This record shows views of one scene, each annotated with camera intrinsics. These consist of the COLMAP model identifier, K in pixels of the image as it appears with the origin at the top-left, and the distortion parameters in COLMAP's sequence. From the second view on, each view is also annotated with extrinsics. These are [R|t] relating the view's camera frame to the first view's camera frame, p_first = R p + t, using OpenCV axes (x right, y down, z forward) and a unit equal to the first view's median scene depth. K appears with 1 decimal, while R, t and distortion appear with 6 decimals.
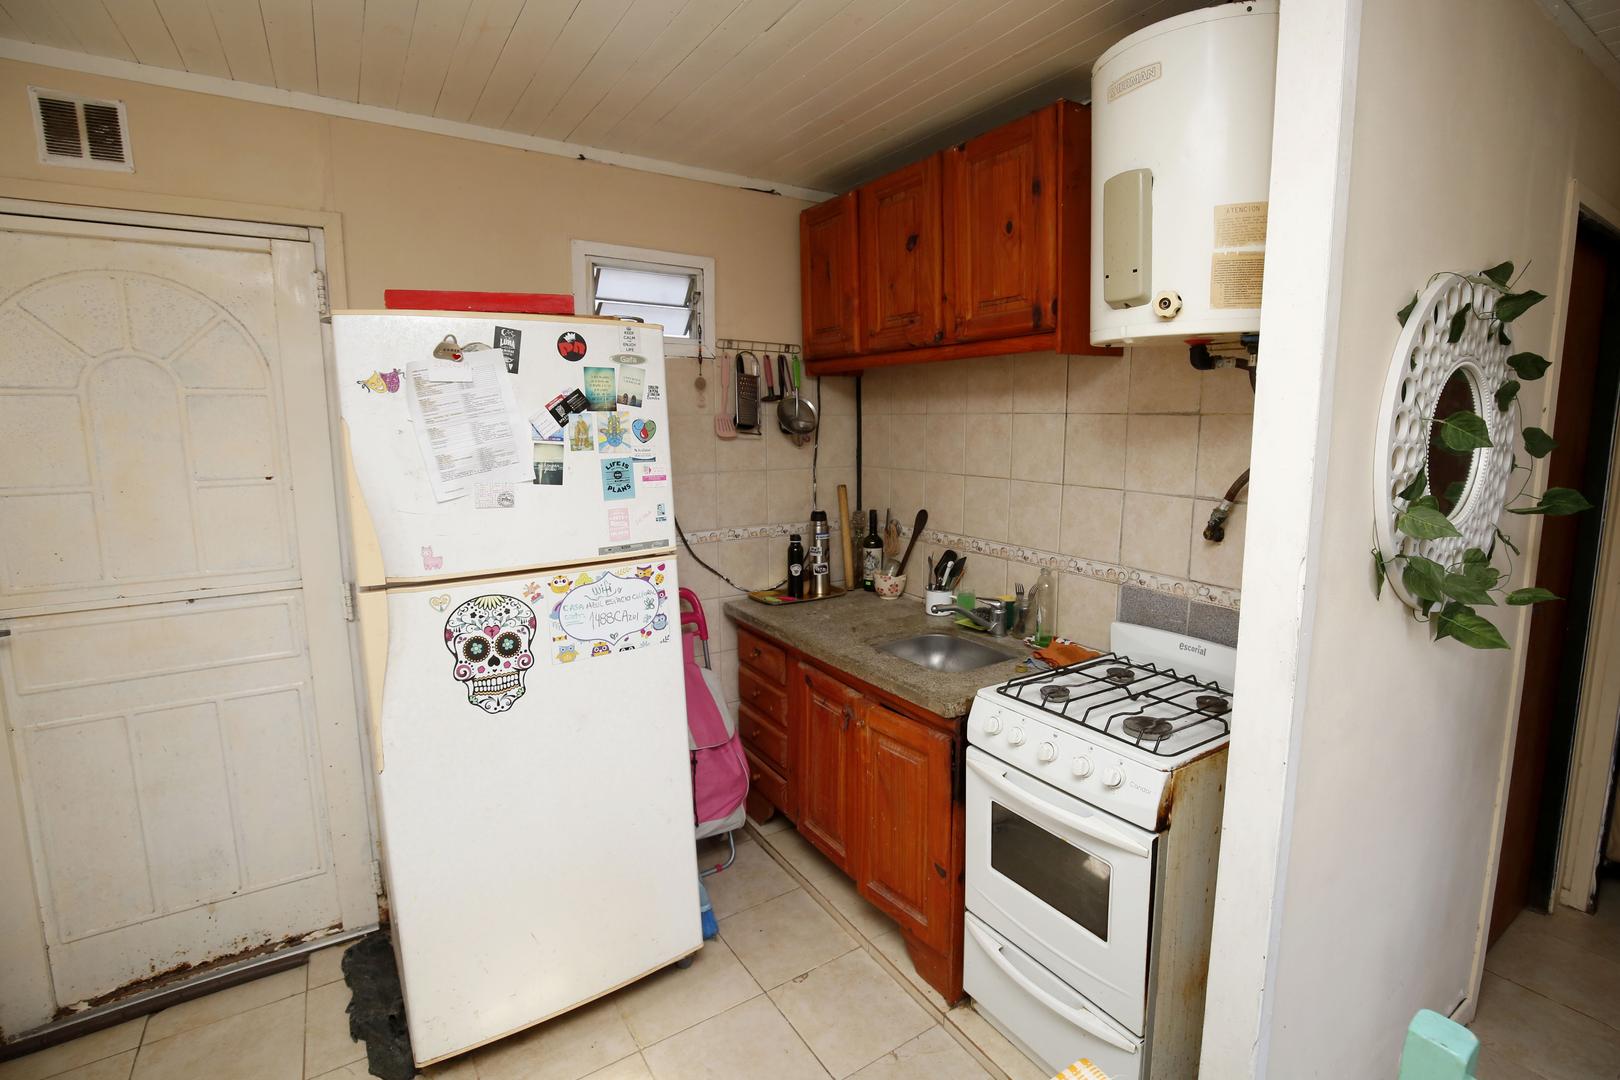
lens RADIAL K [[750.8, 0, 820.9], [0, 750.8, 523.2], [0, 0, 1]] dist [-0.025982, 0.000521]
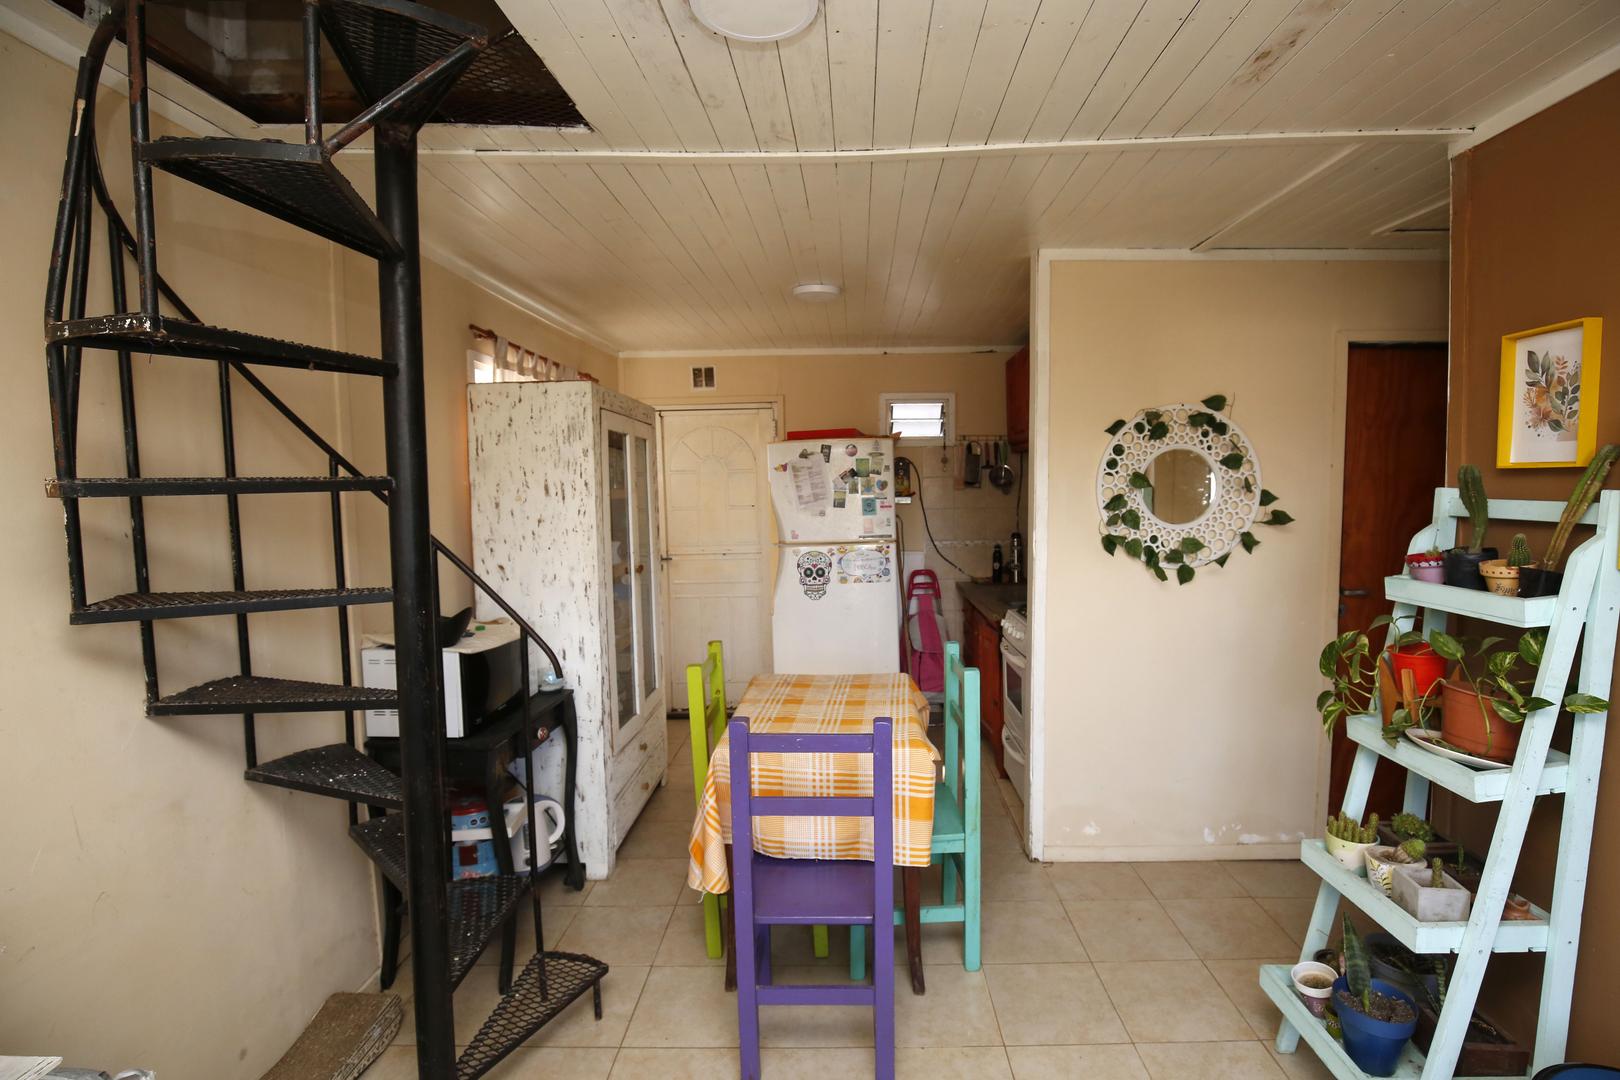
lens RADIAL K [[750.8, 0, 820.9], [0, 750.8, 523.2], [0, 0, 1]] dist [-0.025982, 0.000521]
pose [[0.816535, 0.021945, -0.576878, 0.953853], [-0.064710, 0.996459, -0.053686, 0.127768], [0.573657, 0.081166, 0.815064, -0.971484]]
